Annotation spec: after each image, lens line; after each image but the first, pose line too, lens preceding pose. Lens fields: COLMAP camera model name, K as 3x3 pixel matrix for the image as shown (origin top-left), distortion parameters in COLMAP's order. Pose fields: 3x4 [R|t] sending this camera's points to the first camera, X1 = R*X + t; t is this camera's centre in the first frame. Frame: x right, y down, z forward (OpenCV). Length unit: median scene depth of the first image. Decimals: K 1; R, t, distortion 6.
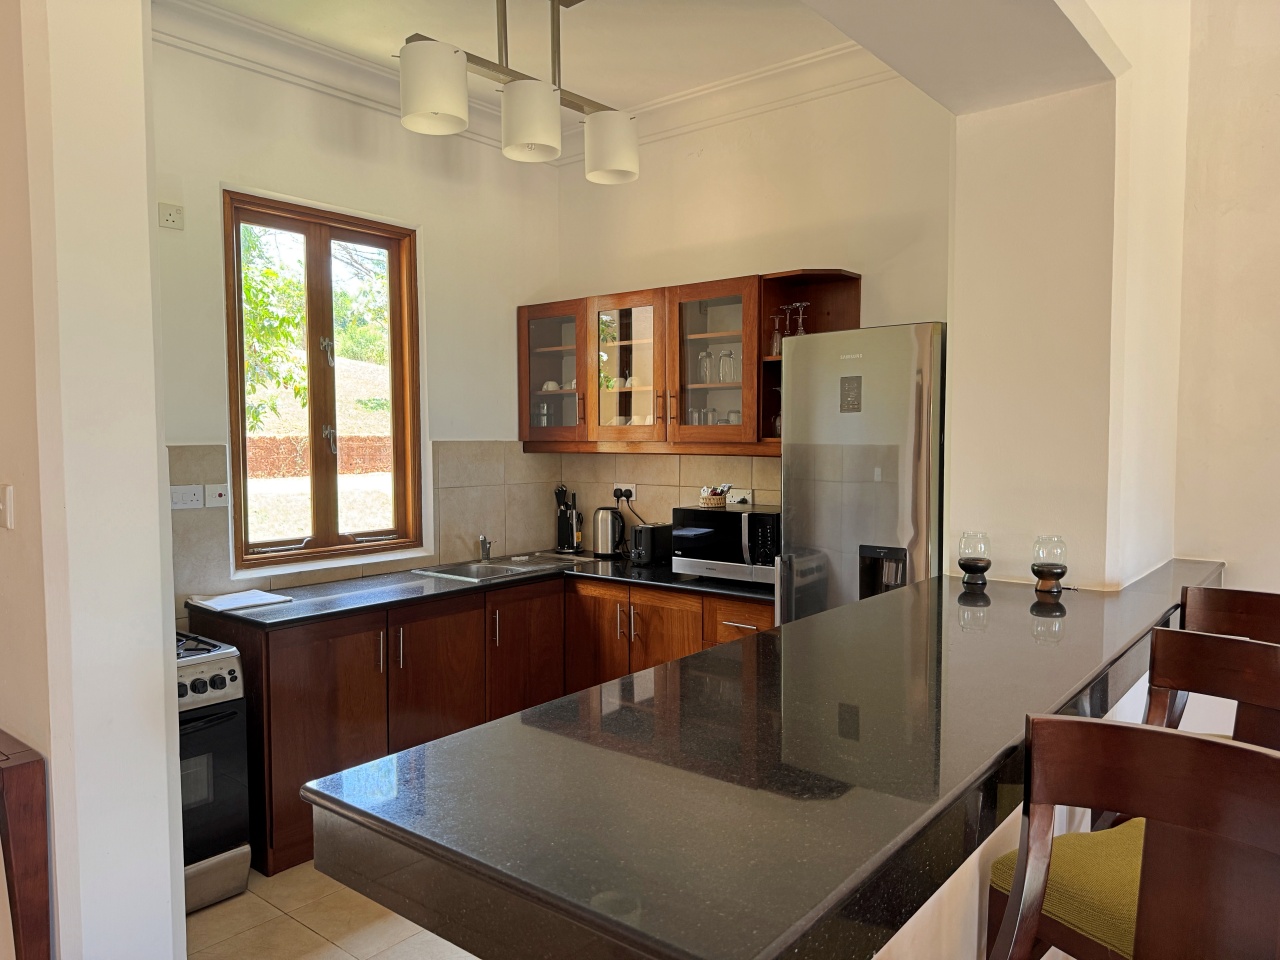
lens RADIAL K [[912.6, 0, 640.0], [0, 912.6, 480.0], [0, 0, 1]] dist [0.002677, 0.000758]
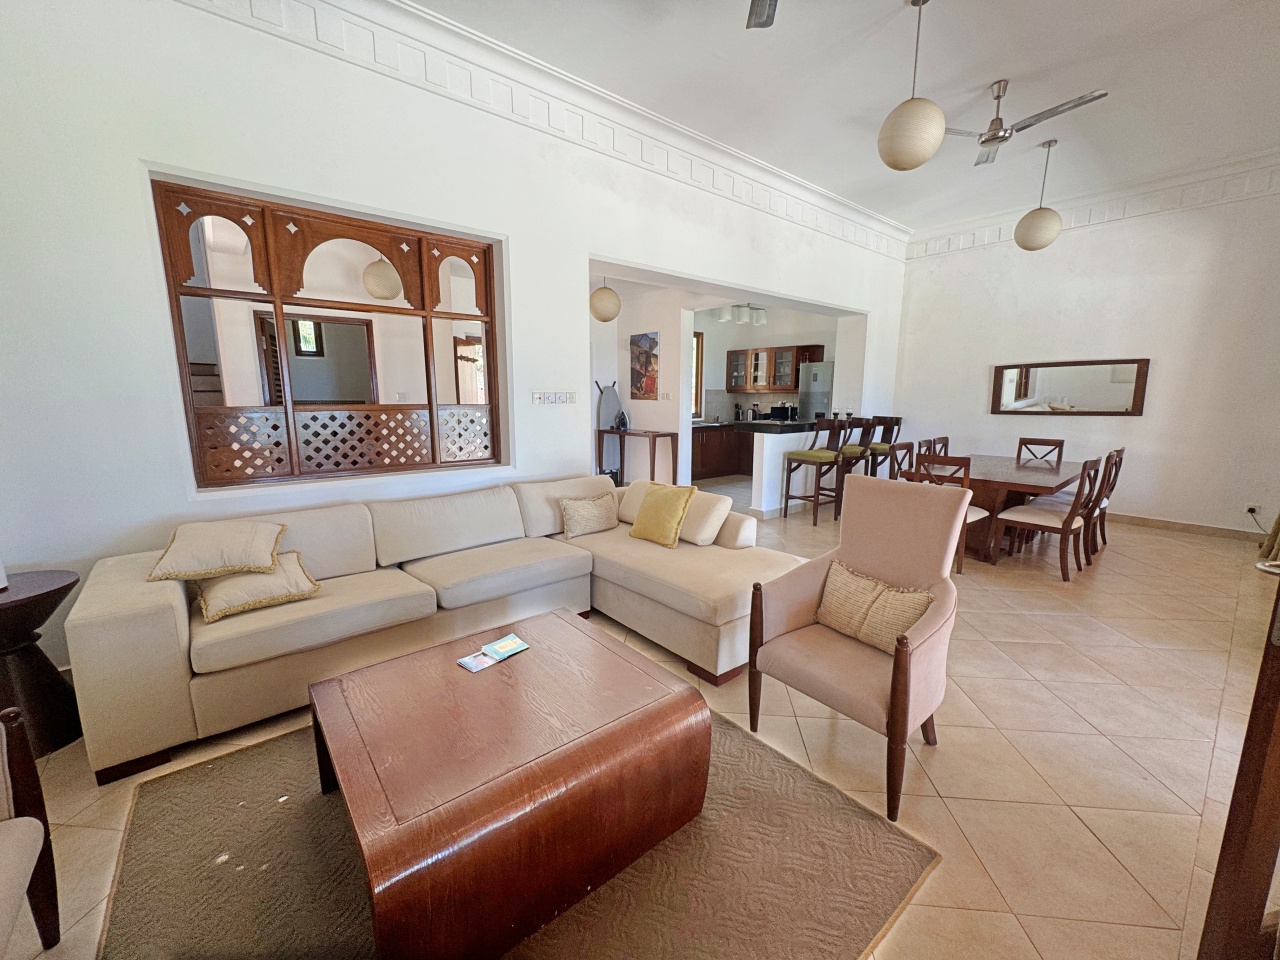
lens RADIAL K [[513.6, 0, 640.0], [0, 513.6, 480.0], [0, 0, 1]] dist [-0.000318, 0.000018]
pose [[0.980052, 0.042714, -0.194095, -0.064967], [-0.020704, 0.993260, 0.114044, 0.093931], [0.197659, -0.107751, 0.974331, -1.153790]]
